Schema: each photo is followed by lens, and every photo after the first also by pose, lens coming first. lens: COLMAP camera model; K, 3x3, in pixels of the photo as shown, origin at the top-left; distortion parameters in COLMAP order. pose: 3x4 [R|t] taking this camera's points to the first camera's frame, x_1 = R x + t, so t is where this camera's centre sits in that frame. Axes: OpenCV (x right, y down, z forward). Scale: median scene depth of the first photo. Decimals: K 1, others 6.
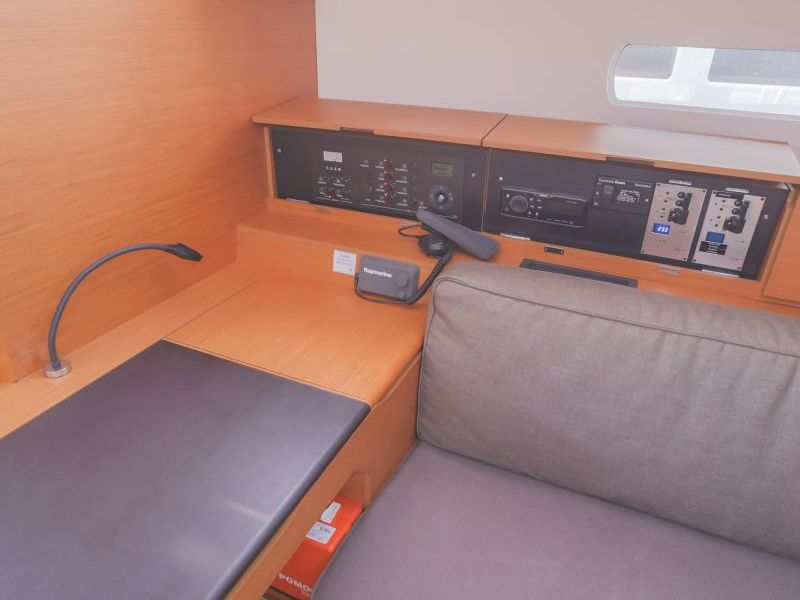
lens RADIAL K [[547.1, 0, 400.0], [0, 547.1, 300.0], [0, 0, 1]] dist [-0.045660, 0.001883]
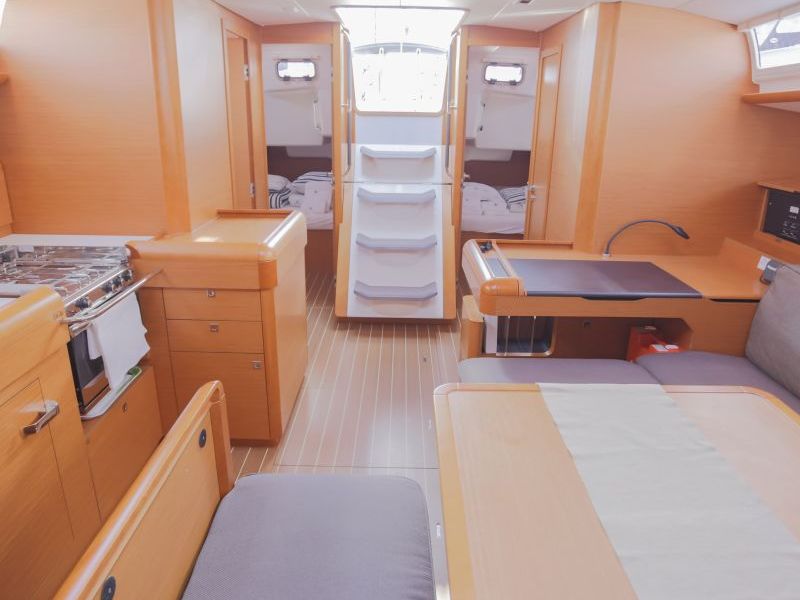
lens RADIAL K [[547.1, 0, 400.0], [0, 547.1, 300.0], [0, 0, 1]] dist [-0.045660, 0.001883]
pose [[0.402035, 0.290348, -0.868370, 0.886061], [-0.425341, 0.899074, 0.103691, 0.329945], [0.810835, 0.327666, 0.484955, -0.681881]]
